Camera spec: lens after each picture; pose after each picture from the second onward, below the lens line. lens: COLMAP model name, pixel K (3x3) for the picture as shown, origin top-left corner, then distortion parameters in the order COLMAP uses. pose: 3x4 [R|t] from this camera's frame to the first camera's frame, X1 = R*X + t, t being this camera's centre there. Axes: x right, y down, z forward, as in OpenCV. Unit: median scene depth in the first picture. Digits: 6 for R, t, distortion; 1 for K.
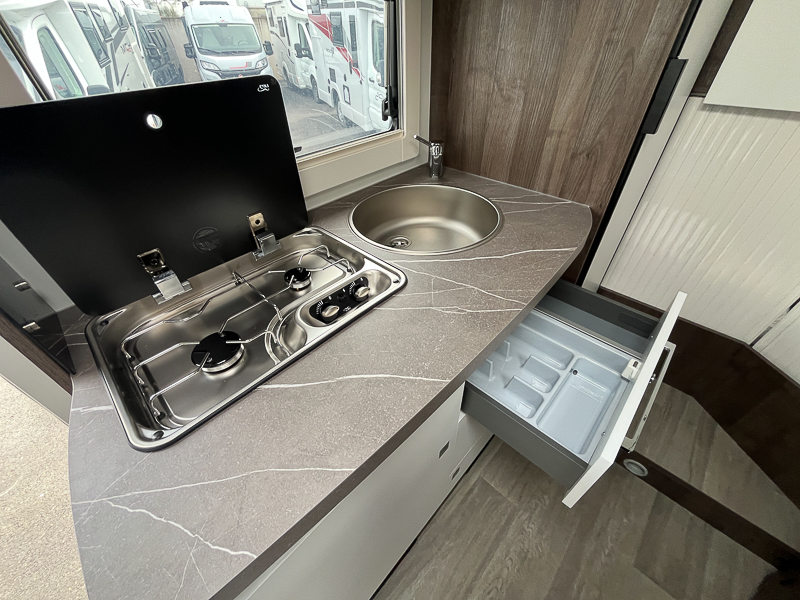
lens RADIAL K [[325.8, 0, 398.4], [0, 325.8, 302.1], [0, 0, 1]] dist [-0.000487, -0.000269]
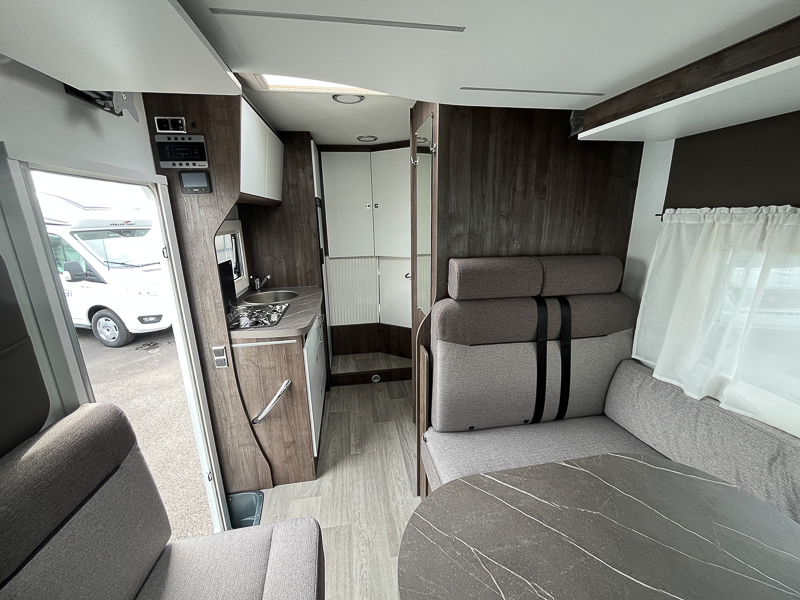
lens RADIAL K [[325.8, 0, 398.4], [0, 325.8, 302.1], [0, 0, 1]] dist [-0.000487, -0.000269]
pose [[0.609814, -0.190365, 0.769343, -1.313303], [0.515998, 0.832165, -0.203092, 0.830380], [-0.601559, 0.520828, 0.605694, -1.240551]]
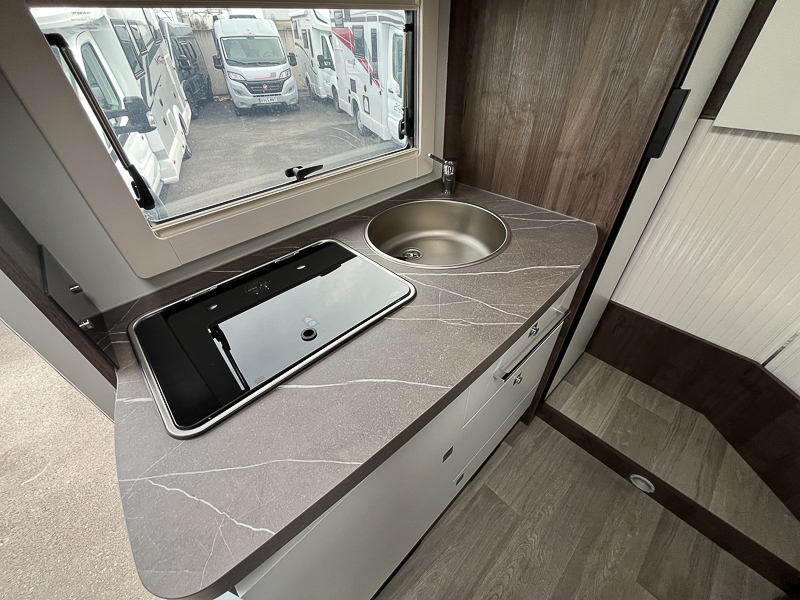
lens RADIAL K [[325.8, 0, 398.4], [0, 325.8, 302.1], [0, 0, 1]] dist [-0.000487, -0.000269]
pose [[0.998773, 0.029109, -0.040067, 0.007729], [-0.029814, 0.999409, -0.017116, -0.010247], [0.039545, 0.018290, 0.999050, -0.050313]]
